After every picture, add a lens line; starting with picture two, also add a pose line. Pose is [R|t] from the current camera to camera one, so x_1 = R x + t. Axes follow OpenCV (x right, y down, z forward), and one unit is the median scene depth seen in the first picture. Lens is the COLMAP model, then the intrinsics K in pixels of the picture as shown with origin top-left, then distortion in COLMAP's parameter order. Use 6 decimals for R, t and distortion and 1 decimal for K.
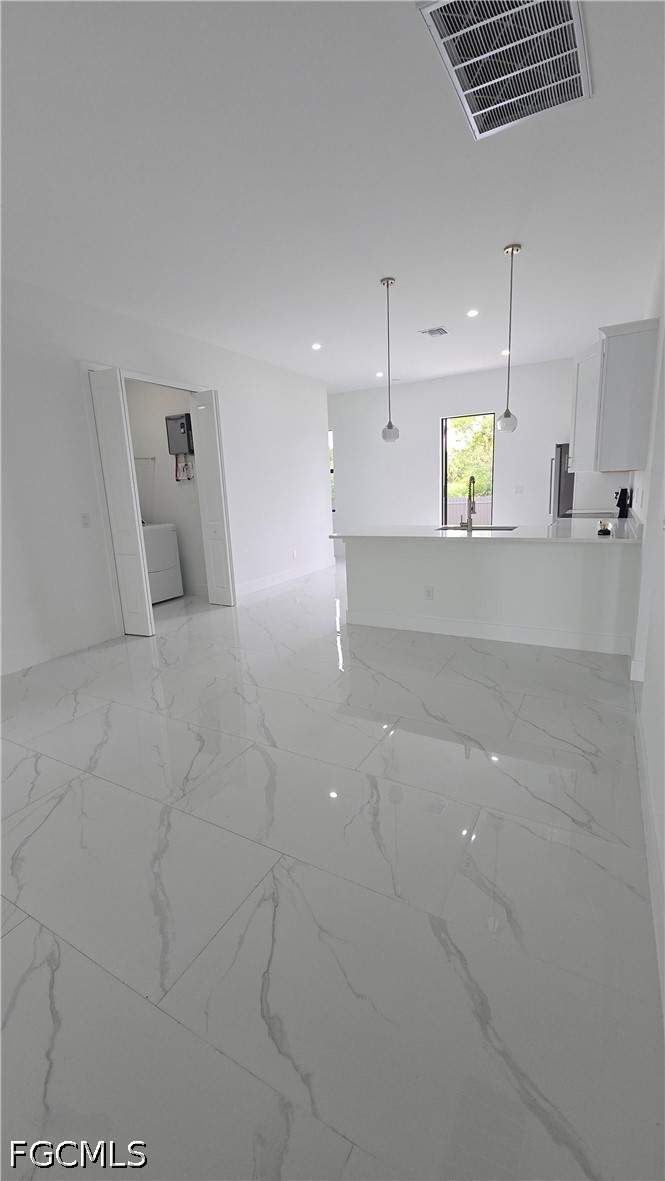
lens RADIAL K [[480.3, 0, 332.5], [0, 480.3, 590.5], [0, 0, 1]] dist [0.000884, 0.000034]
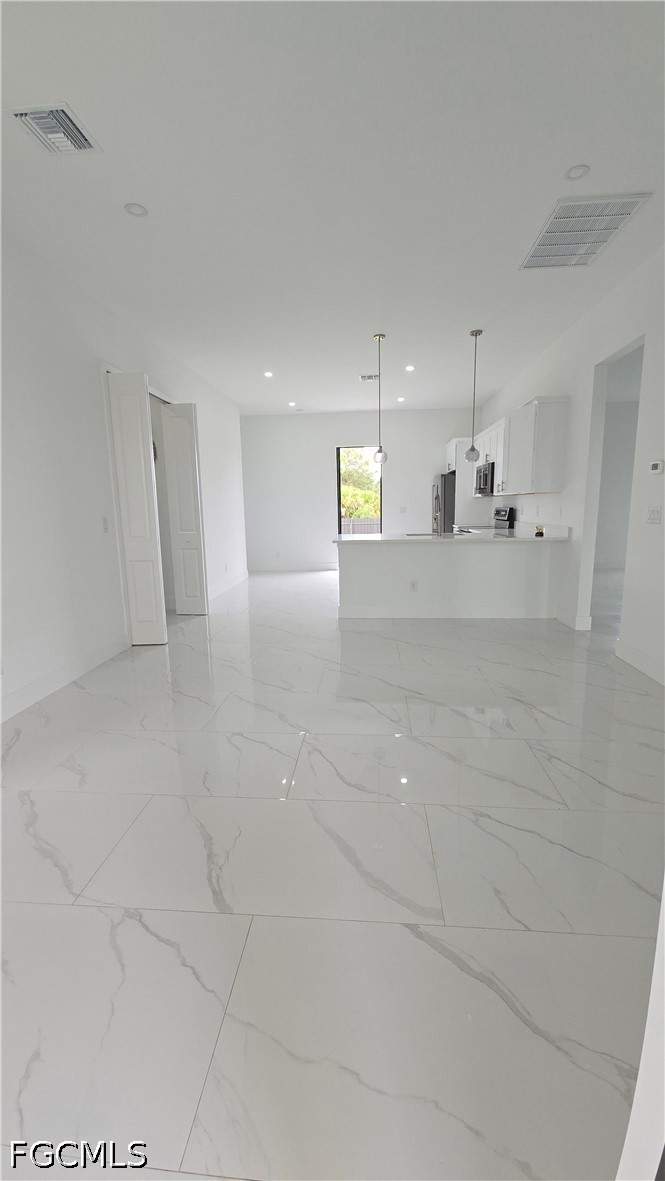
lens RADIAL K [[480.3, 0, 332.5], [0, 480.3, 590.5], [0, 0, 1]] dist [0.000884, 0.000034]
pose [[0.906658, -0.047546, 0.419178, -0.425716], [0.070464, 0.996738, -0.039353, 0.043599], [-0.415939, 0.065217, 0.907051, -0.030067]]
